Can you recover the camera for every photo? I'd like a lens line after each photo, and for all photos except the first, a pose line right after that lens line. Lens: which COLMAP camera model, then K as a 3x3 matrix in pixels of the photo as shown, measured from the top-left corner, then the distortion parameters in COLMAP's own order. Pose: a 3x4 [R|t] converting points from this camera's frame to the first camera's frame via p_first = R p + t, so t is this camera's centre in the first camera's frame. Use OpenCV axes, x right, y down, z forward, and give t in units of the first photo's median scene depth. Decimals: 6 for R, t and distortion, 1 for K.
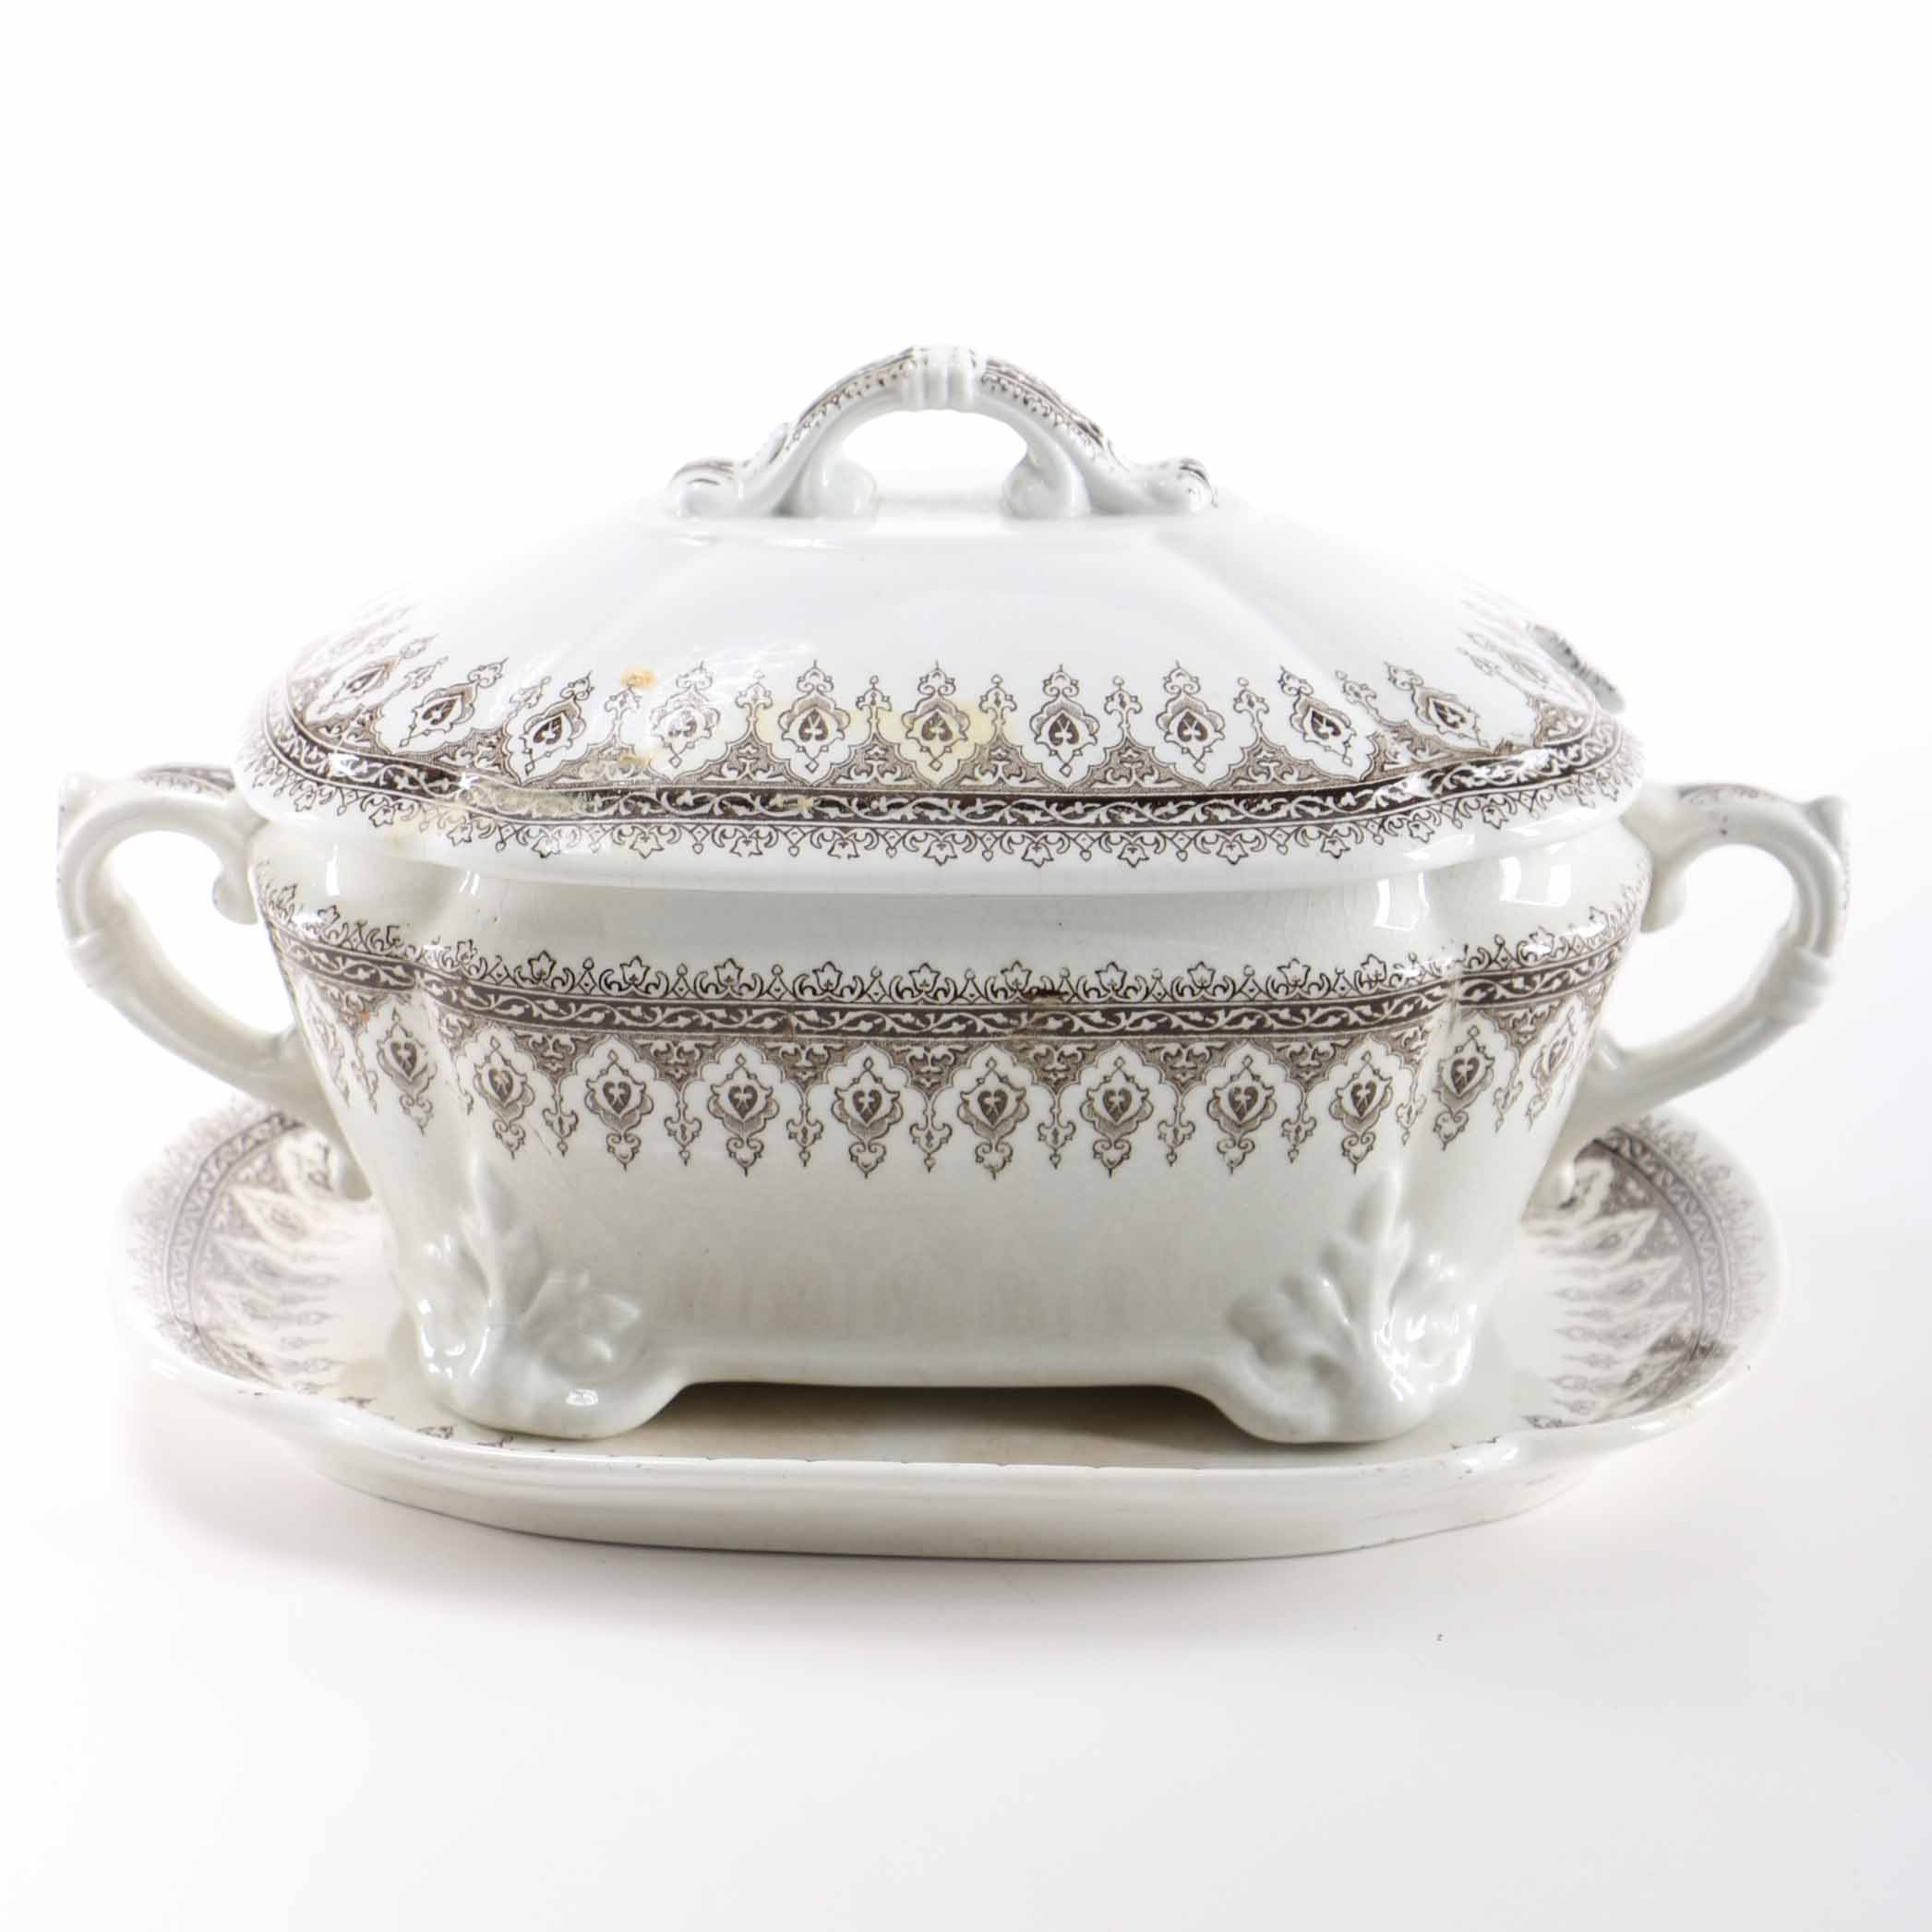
lens RADIAL K [[5432.3, 0, 958.8], [0, 5432.3, 963.3], [0, 0, 1]] dist [0.140130, 0.000000]
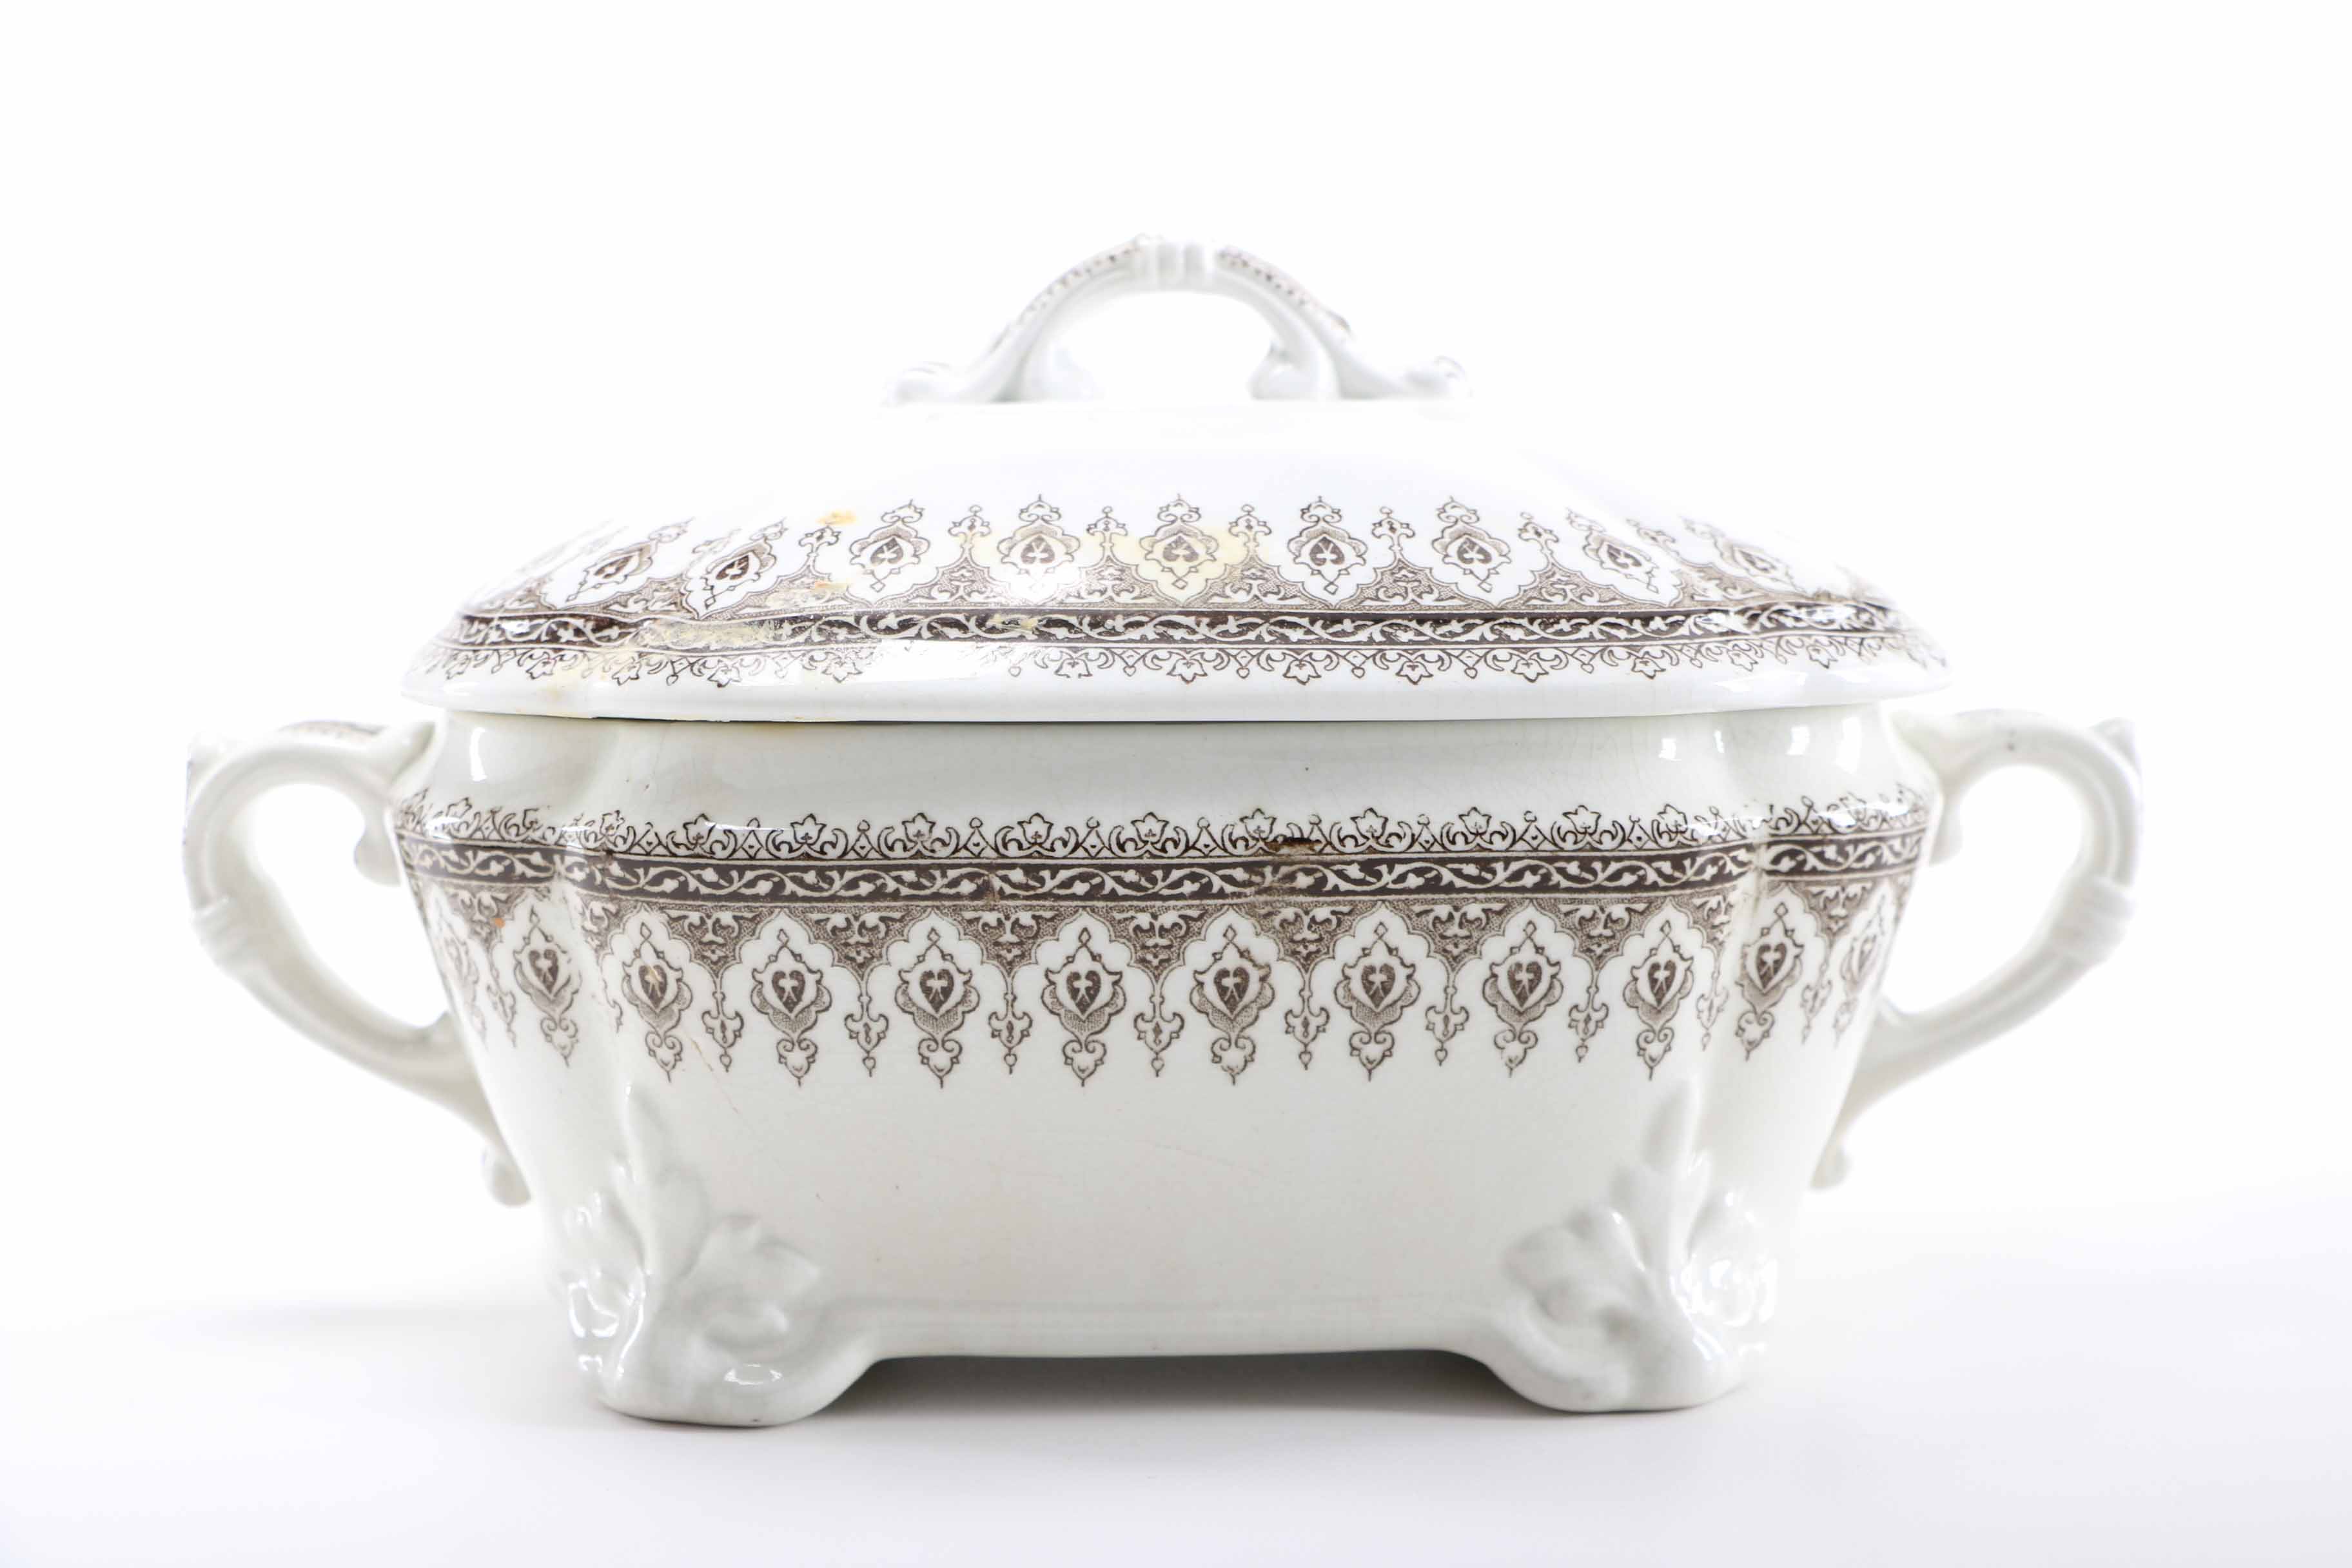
lens RADIAL K [[3631.2, 0, 1183.6], [0, 3631.2, 788.7], [0, 0, 1]] dist [-0.040171, 0.000000]
pose [[0.999509, -0.015587, 0.027198, -0.016202], [0.020673, 0.979954, -0.198147, 0.107713], [-0.023564, 0.198612, 0.979795, 0.438605]]
